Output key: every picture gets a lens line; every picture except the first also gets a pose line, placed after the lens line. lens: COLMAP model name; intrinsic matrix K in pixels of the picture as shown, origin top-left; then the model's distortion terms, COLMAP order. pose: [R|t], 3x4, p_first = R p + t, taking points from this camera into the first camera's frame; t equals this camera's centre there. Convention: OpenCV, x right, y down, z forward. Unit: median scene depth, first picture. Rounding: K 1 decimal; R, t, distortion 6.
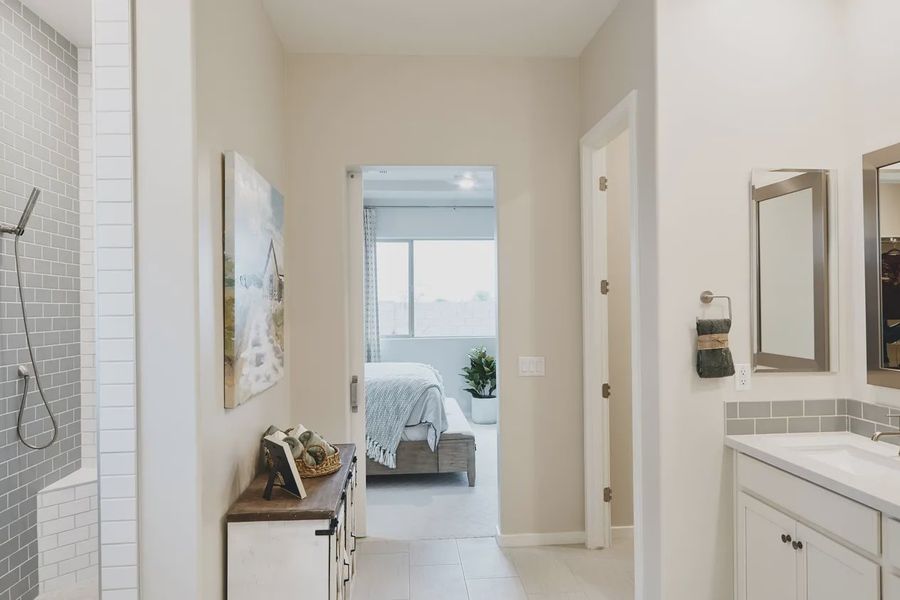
lens RADIAL K [[616.0, 0, 448.2], [0, 616.0, 299.9], [0, 0, 1]] dist [-0.000916, 0.005842]
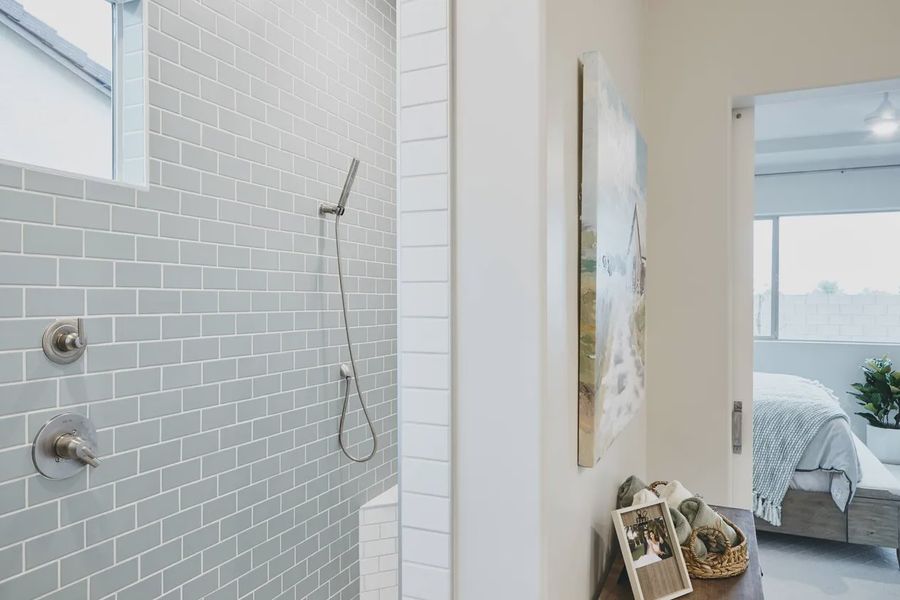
lens RADIAL K [[616.0, 0, 449.9], [0, 616.0, 299.1], [0, 0, 1]] dist [-0.000916, 0.005842]
pose [[0.878731, 0.014869, -0.477085, -0.136429], [-0.008119, 0.999836, 0.016207, -0.002575], [0.477247, -0.010368, 0.878708, 0.292083]]
